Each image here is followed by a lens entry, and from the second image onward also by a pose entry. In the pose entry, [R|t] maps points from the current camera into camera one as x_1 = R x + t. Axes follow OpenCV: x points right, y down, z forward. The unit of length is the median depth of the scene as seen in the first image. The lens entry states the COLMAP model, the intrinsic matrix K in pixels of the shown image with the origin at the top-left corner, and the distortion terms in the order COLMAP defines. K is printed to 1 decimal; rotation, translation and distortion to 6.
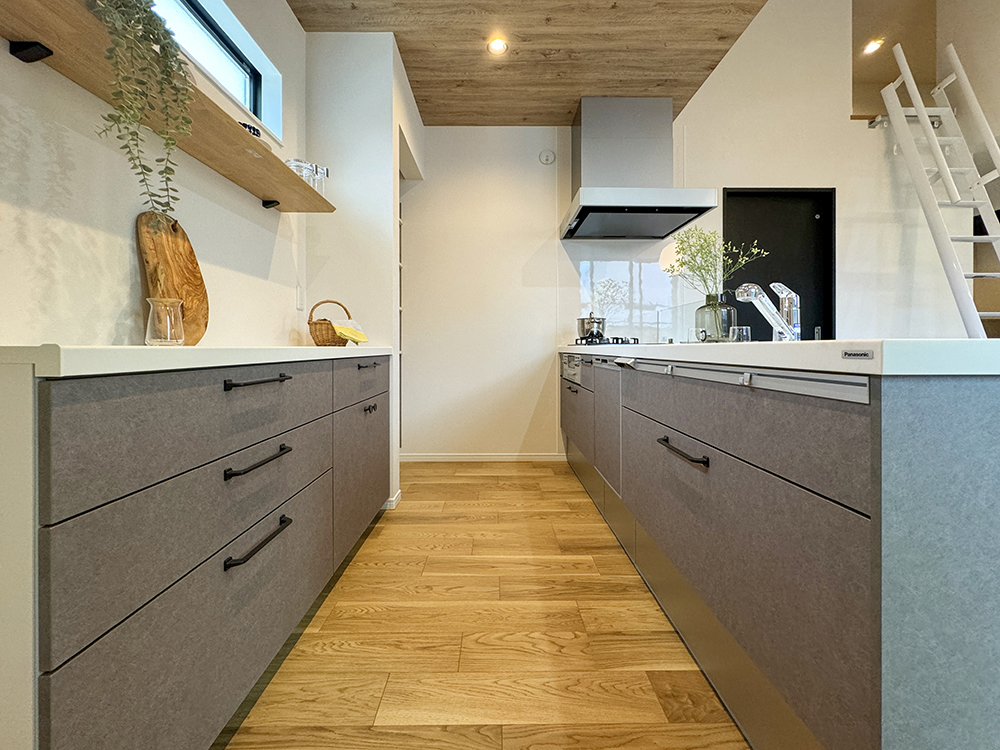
lens RADIAL K [[415.9, 0, 501.3], [0, 415.9, 346.5], [0, 0, 1]] dist [-0.001755, 0.000044]
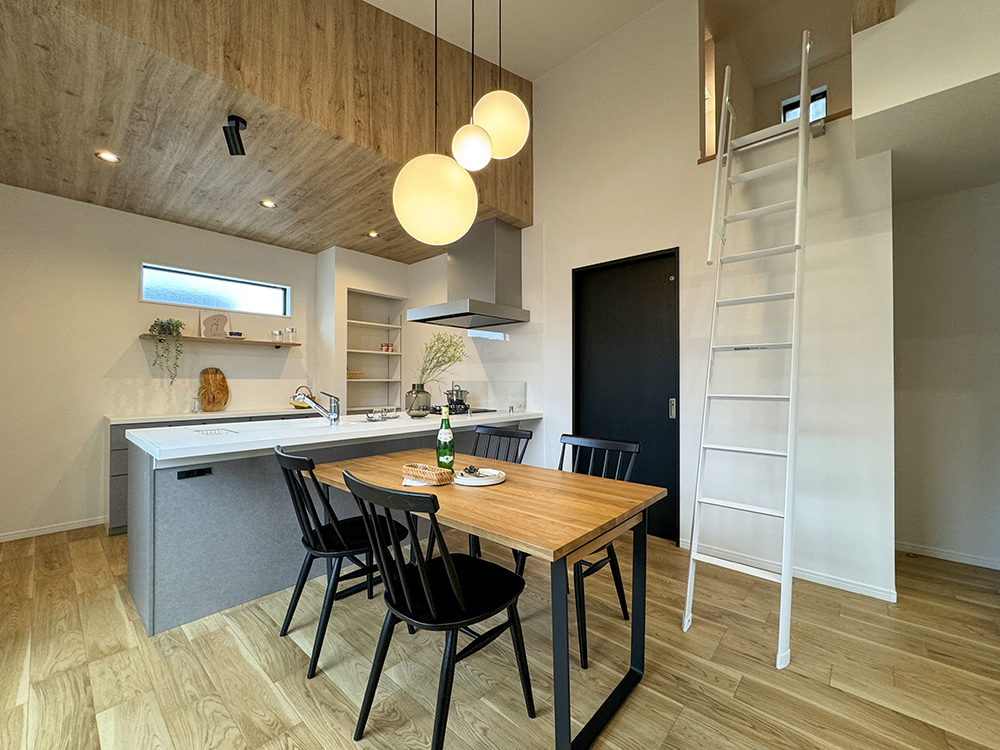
lens RADIAL K [[412.6, 0, 494.1], [0, 412.6, 377.3], [0, 0, 1]] dist [-0.001789, 0.000406]
pose [[0.736781, -0.005816, -0.676107, 1.416415], [0.000124, 0.999964, -0.008467, -0.111417], [0.676132, 0.006154, 0.736755, 0.077798]]
